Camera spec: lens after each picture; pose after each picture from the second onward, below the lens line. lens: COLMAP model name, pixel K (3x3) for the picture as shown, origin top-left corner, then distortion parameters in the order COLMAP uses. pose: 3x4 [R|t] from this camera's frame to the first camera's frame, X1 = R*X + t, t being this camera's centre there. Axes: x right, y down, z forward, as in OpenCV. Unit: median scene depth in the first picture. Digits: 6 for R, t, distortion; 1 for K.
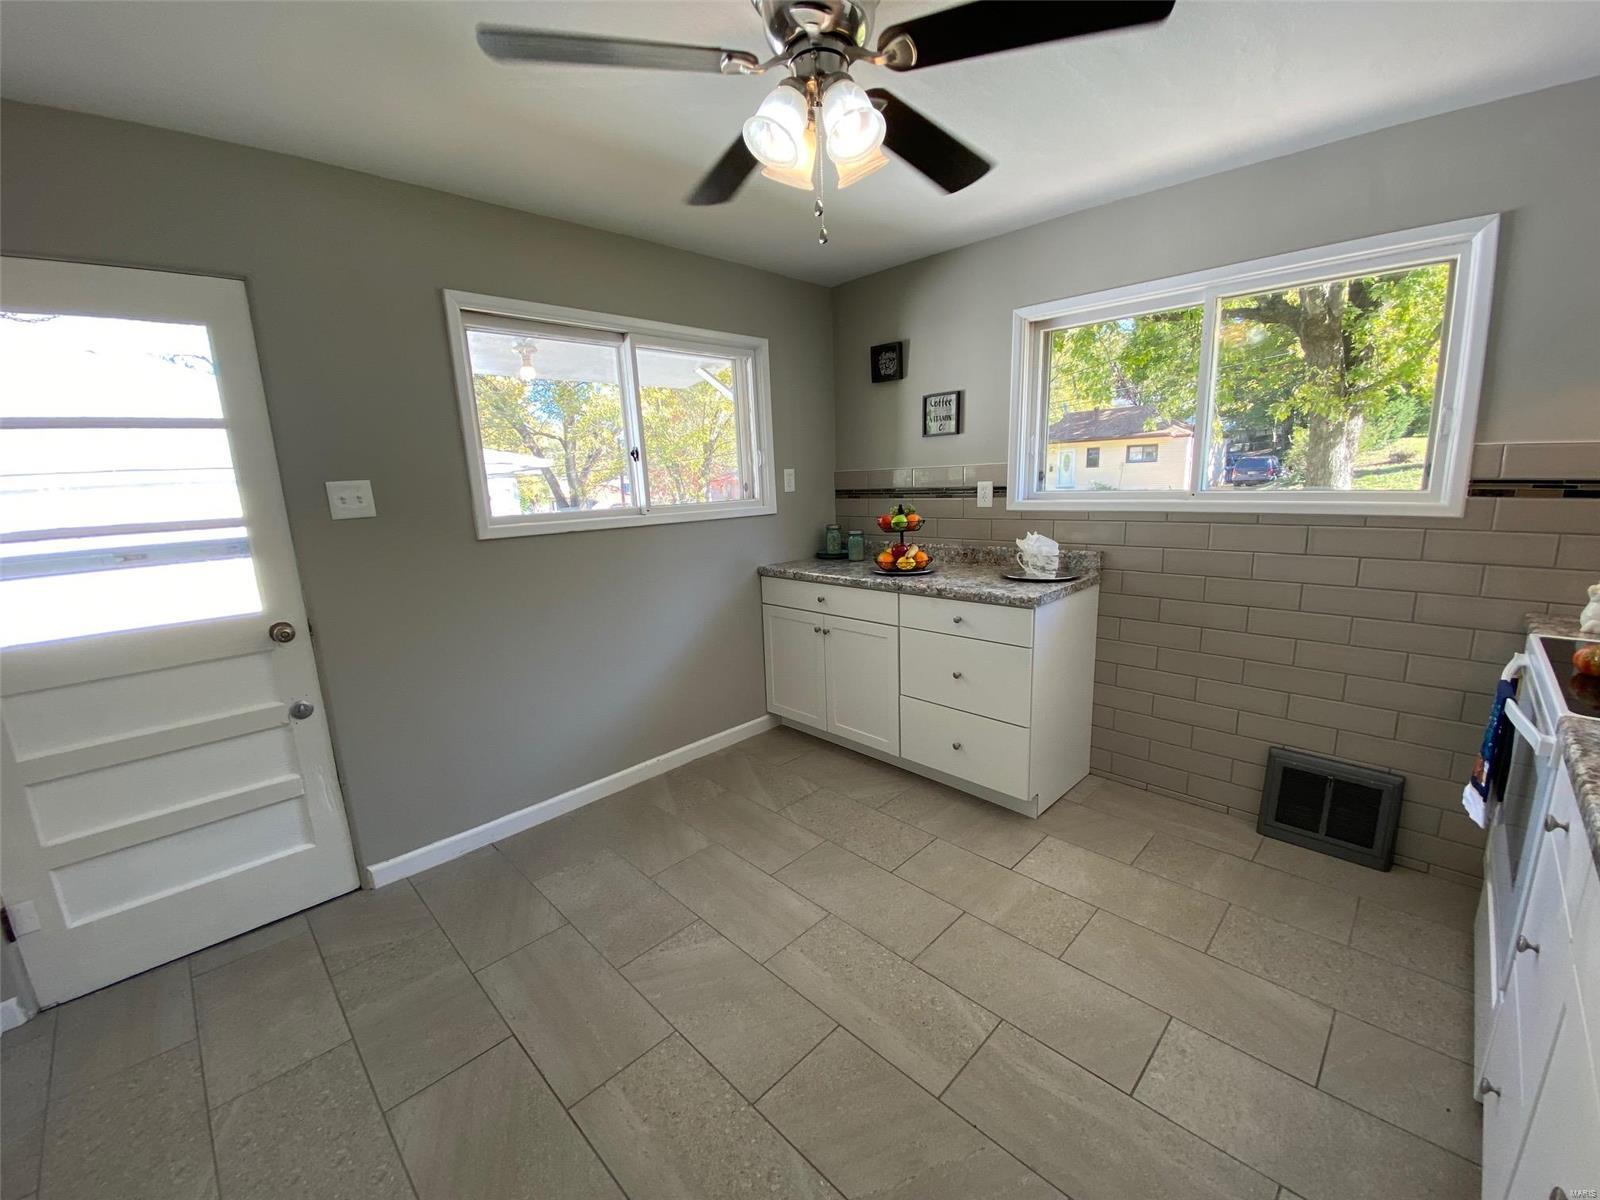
lens RADIAL K [[642.9, 0, 796.6], [0, 642.9, 607.9], [0, 0, 1]] dist [0.017251, -0.017769]
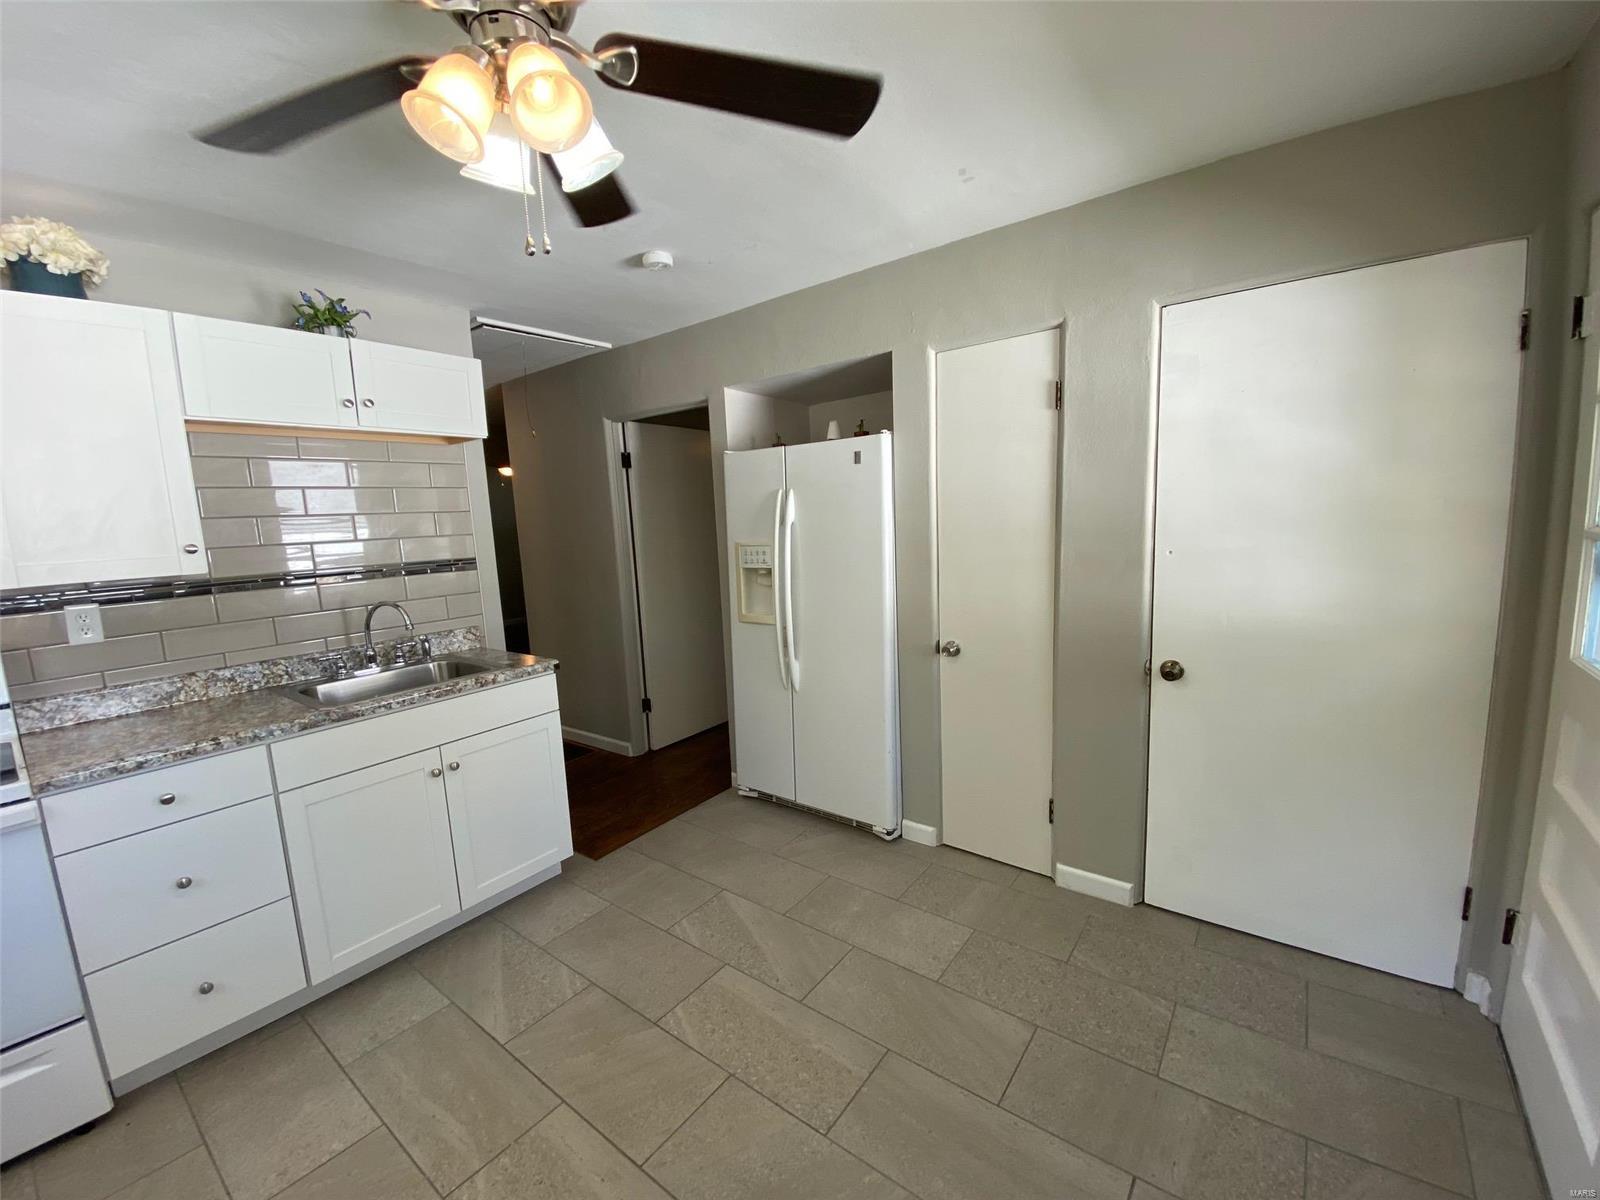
lens RADIAL K [[642.9, 0, 792.4], [0, 642.9, 605.1], [0, 0, 1]] dist [0.017251, -0.017769]
pose [[-0.988136, 0.099556, -0.116945, -0.069519], [0.054120, 0.938320, 0.341505, -0.222826], [0.143731, 0.331125, -0.932576, 1.008818]]
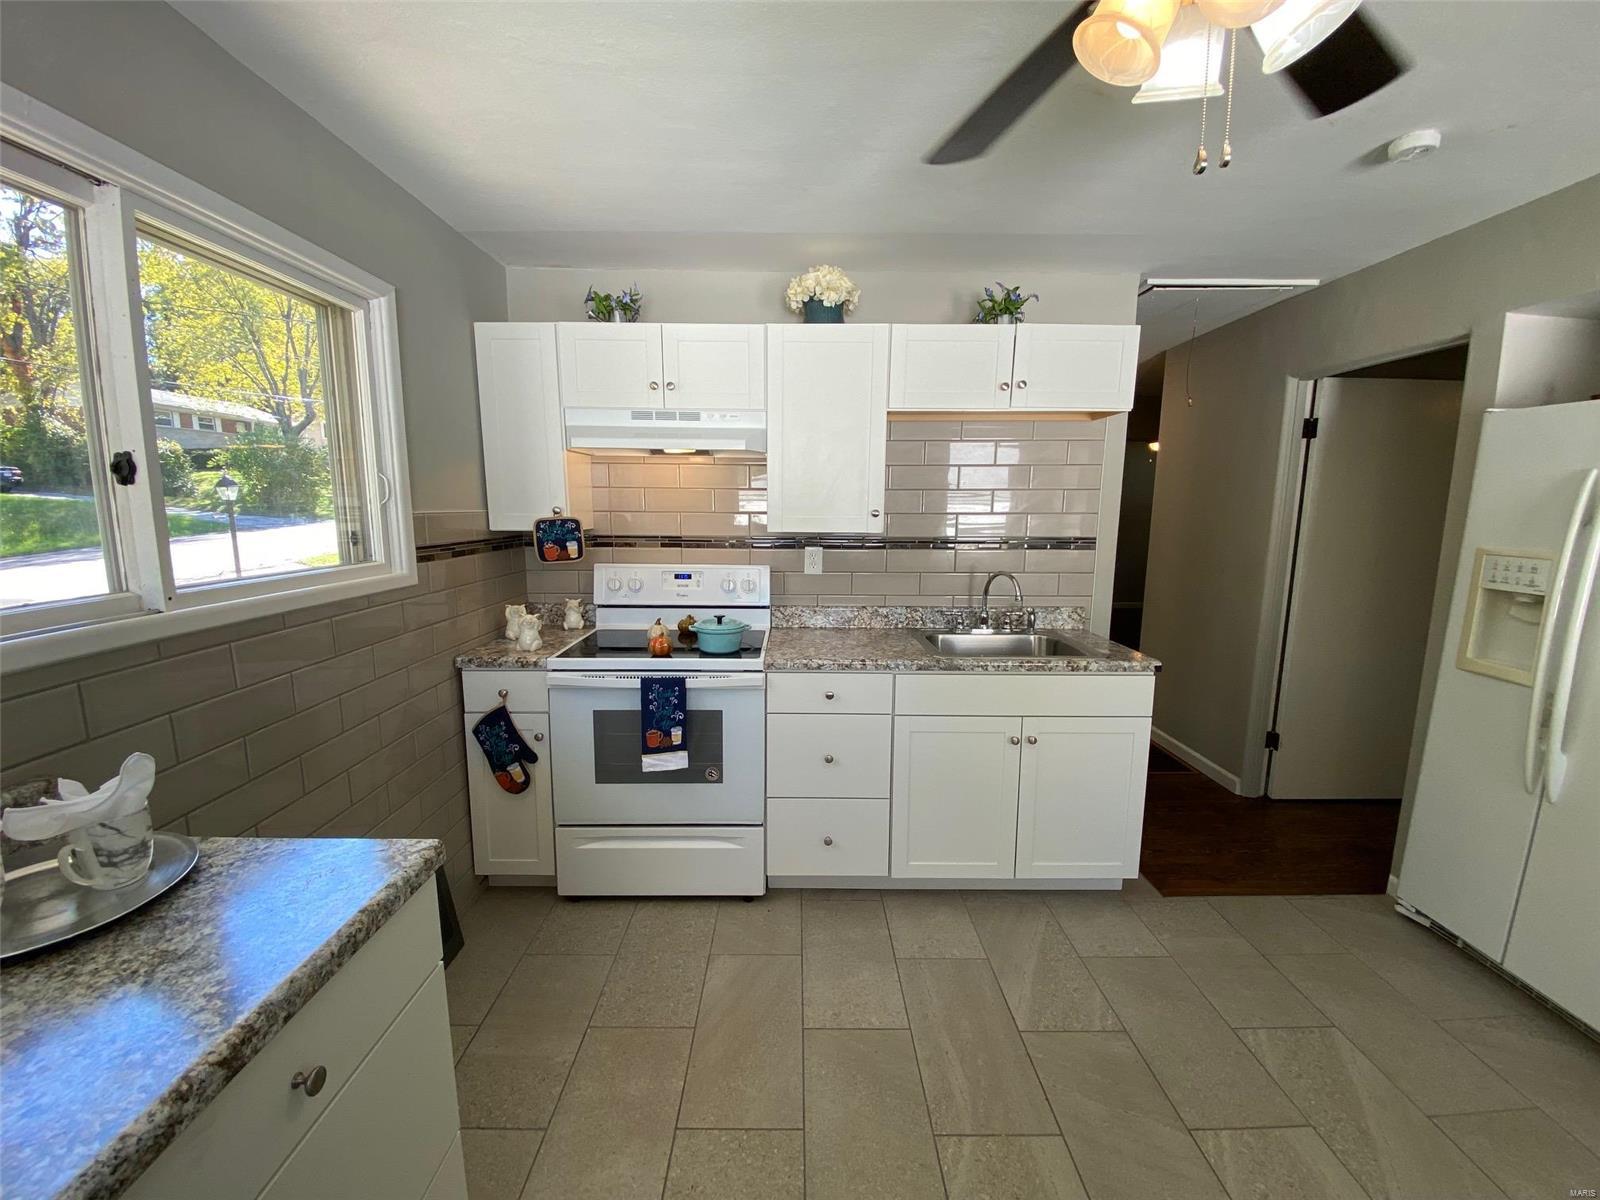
lens RADIAL K [[642.9, 0, 804.8], [0, 642.9, 605.5], [0, 0, 1]] dist [0.017251, -0.017769]
pose [[-0.715064, -0.073523, 0.695182, -0.077093], [0.164146, 0.948991, 0.269207, -0.210702], [-0.679514, 0.306611, -0.666521, 0.948685]]
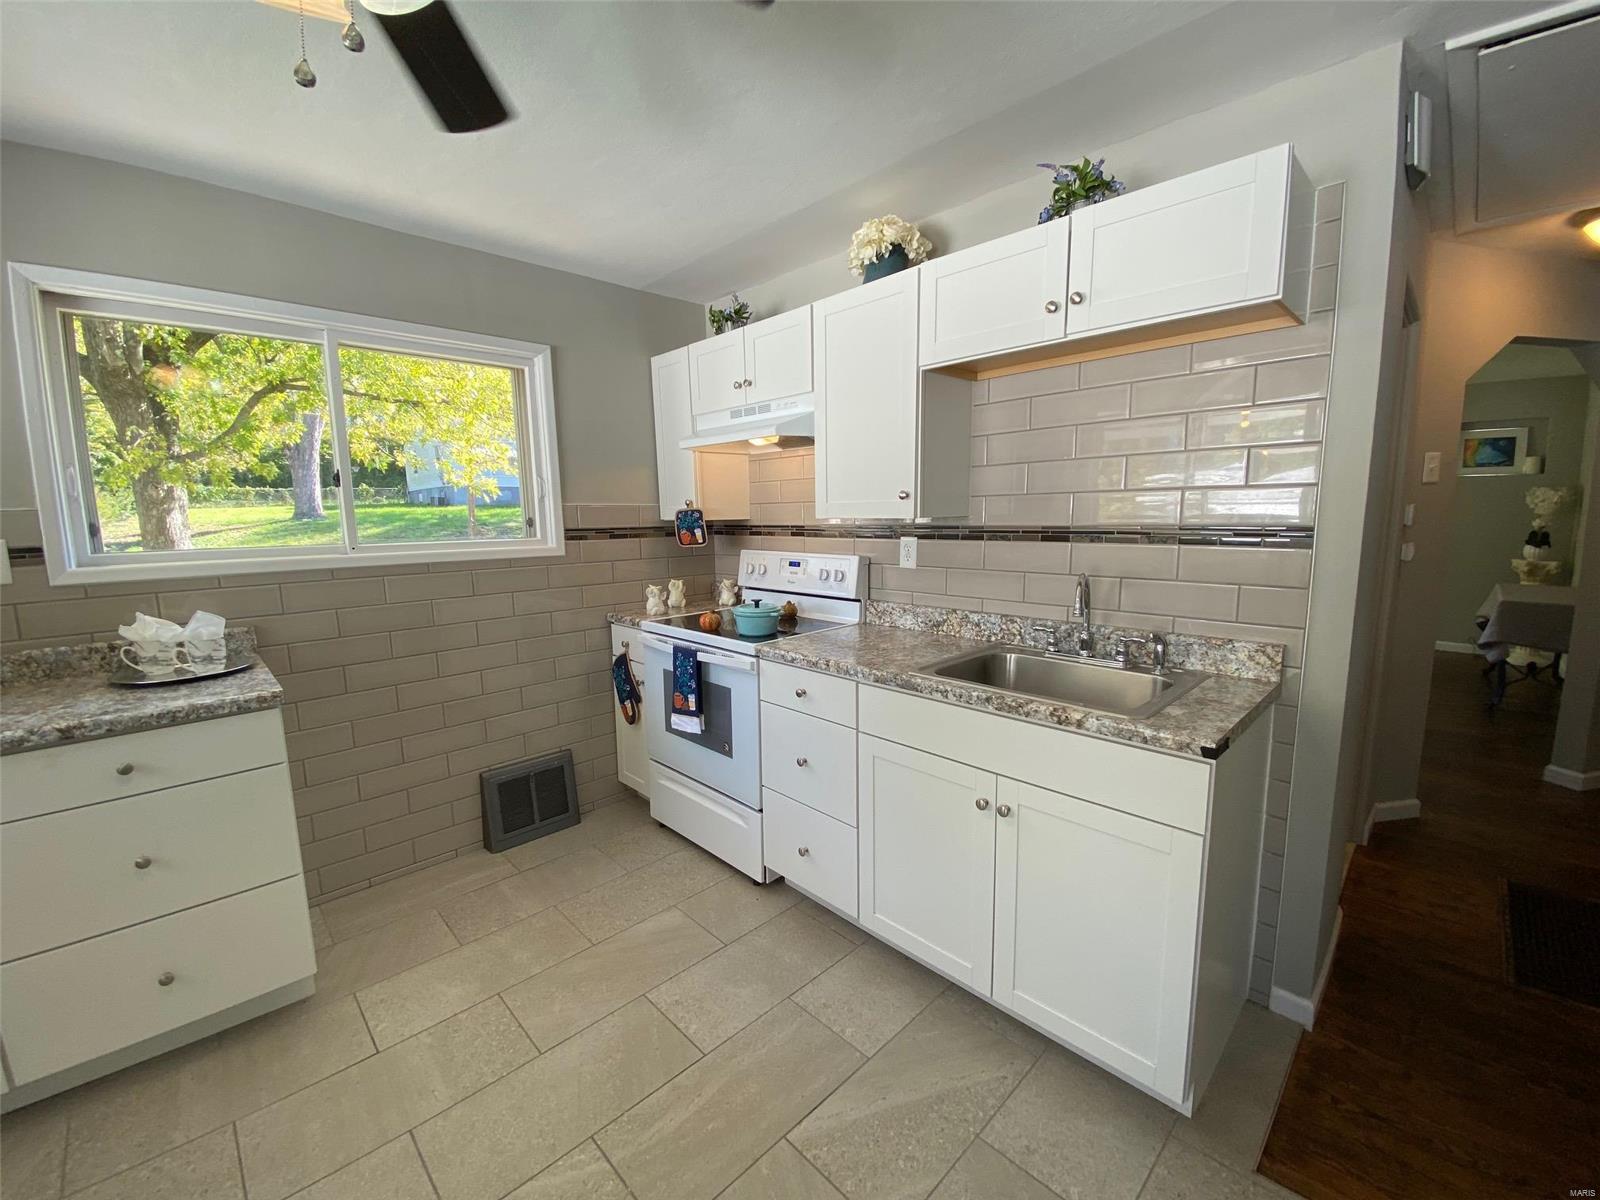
lens RADIAL K [[642.9, 0, 802.3], [0, 642.9, 605.9], [0, 0, 1]] dist [0.017251, -0.017769]
pose [[0.008788, -0.105404, 0.994391, -0.289760], [0.218366, 0.970631, 0.100955, -0.046493], [-0.975827, 0.216254, 0.031546, 0.347692]]
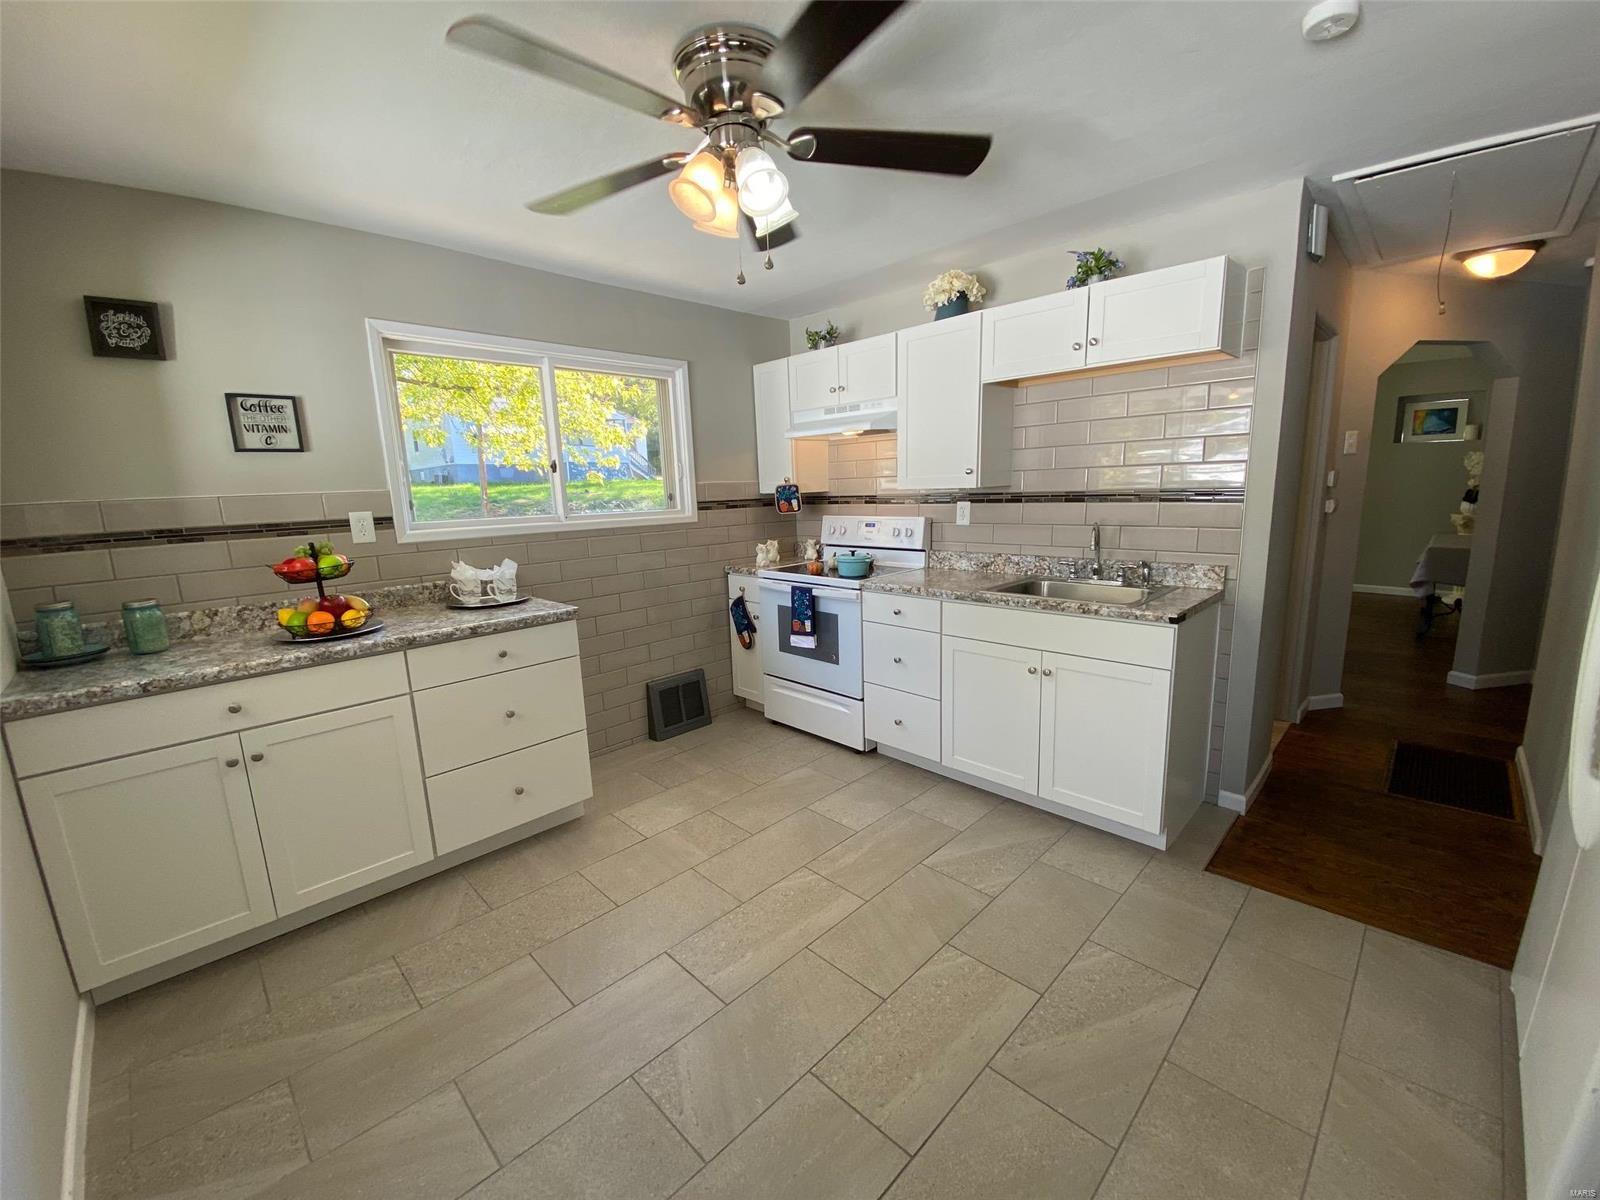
lens RADIAL K [[642.9, 0, 800.4], [0, 642.9, 606.2], [0, 0, 1]] dist [0.017251, -0.017769]
pose [[-0.002352, -0.147426, 0.989070, -0.635986], [0.236191, 0.961007, 0.143804, -0.076389], [-0.971704, 0.233948, 0.032560, 0.525141]]
